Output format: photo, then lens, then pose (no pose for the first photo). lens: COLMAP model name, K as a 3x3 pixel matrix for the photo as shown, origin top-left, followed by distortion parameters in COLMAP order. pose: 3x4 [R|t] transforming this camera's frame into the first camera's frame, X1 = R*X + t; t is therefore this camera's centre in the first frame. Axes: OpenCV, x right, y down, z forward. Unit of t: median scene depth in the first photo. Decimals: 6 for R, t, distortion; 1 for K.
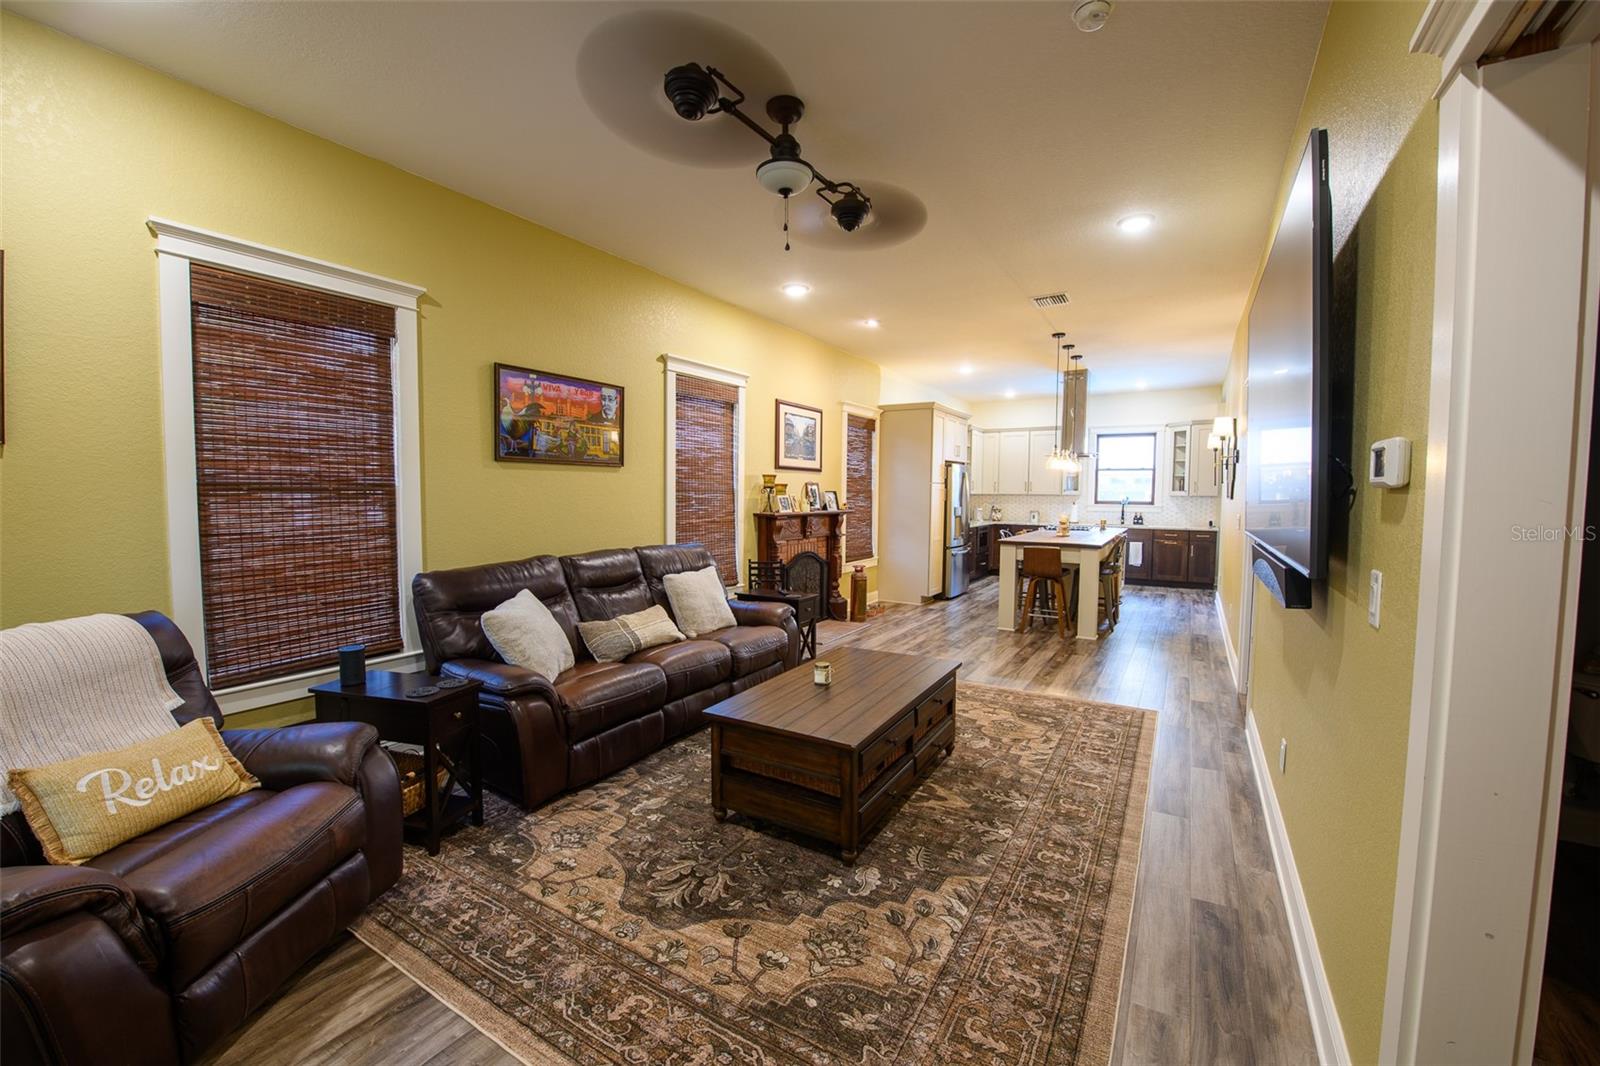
lens RADIAL K [[579.0, 0, 831.4], [0, 579.0, 523.1], [0, 0, 1]] dist [-0.010490, -0.000114]
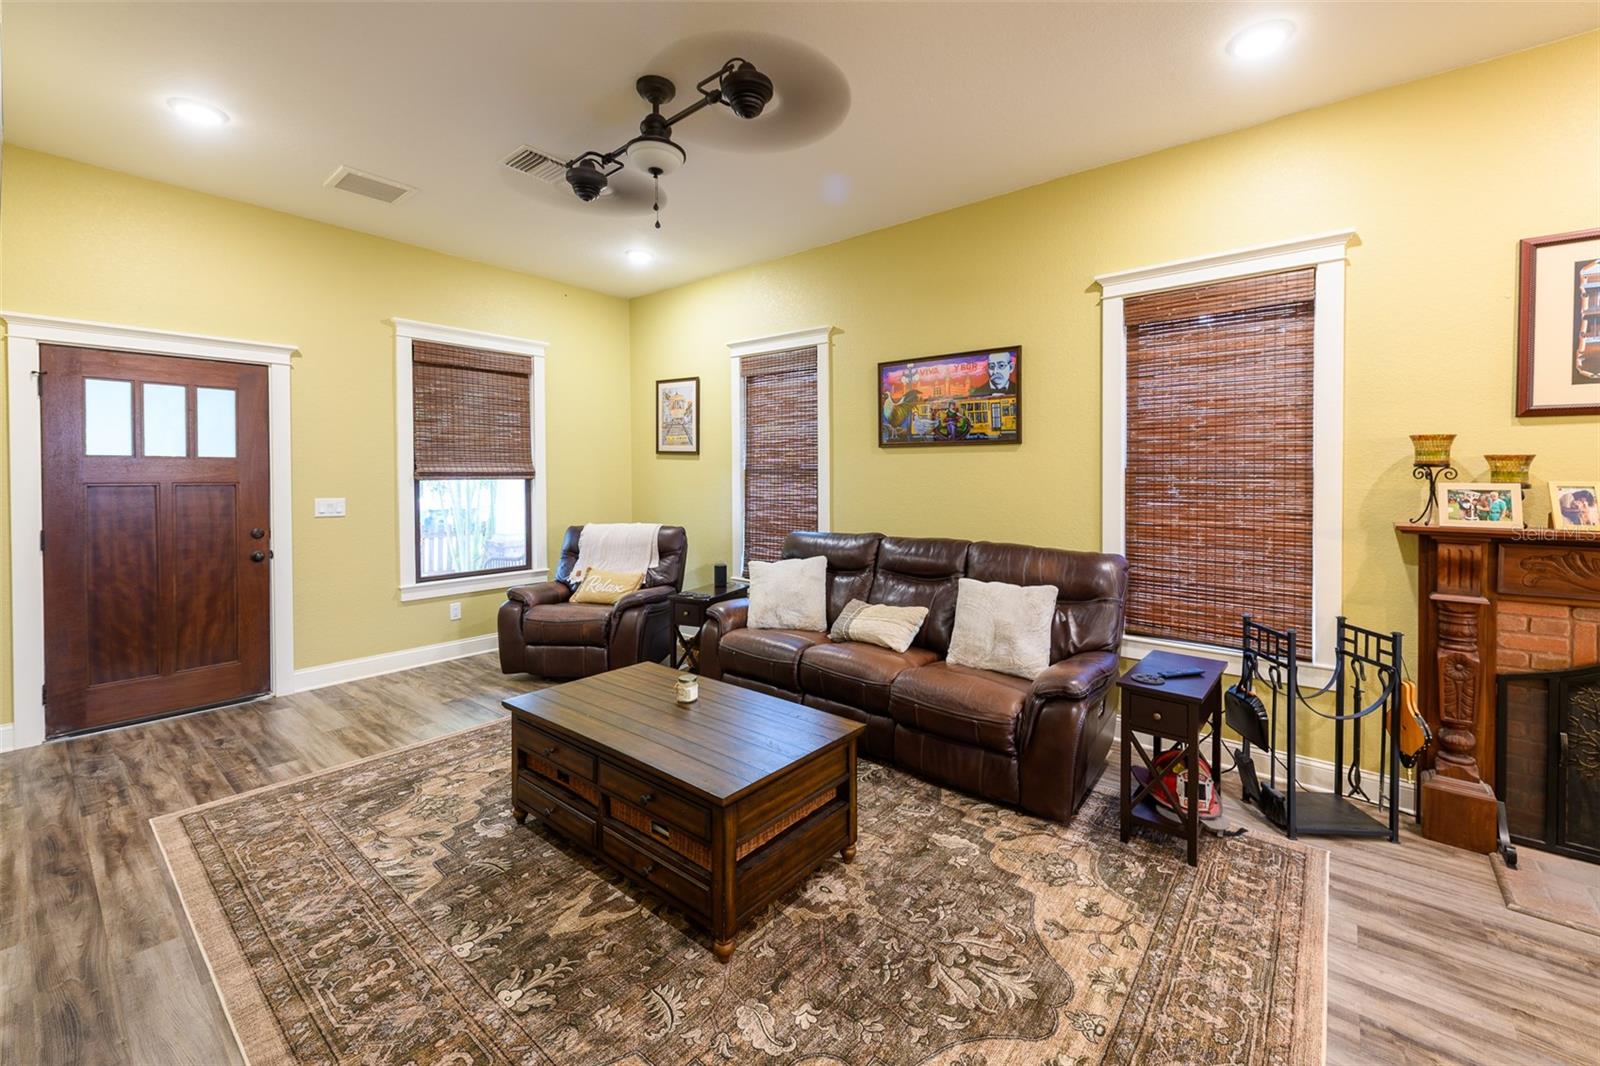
lens RADIAL K [[637.1, 0, 805.1], [0, 637.1, 482.1], [0, 0, 1]] dist [0.003545, -0.000244]
pose [[-0.122003, 0.009776, -0.992482, 0.893035], [-0.055827, 0.998301, 0.016696, -0.066329], [0.990958, 0.057444, -0.121250, 1.285863]]
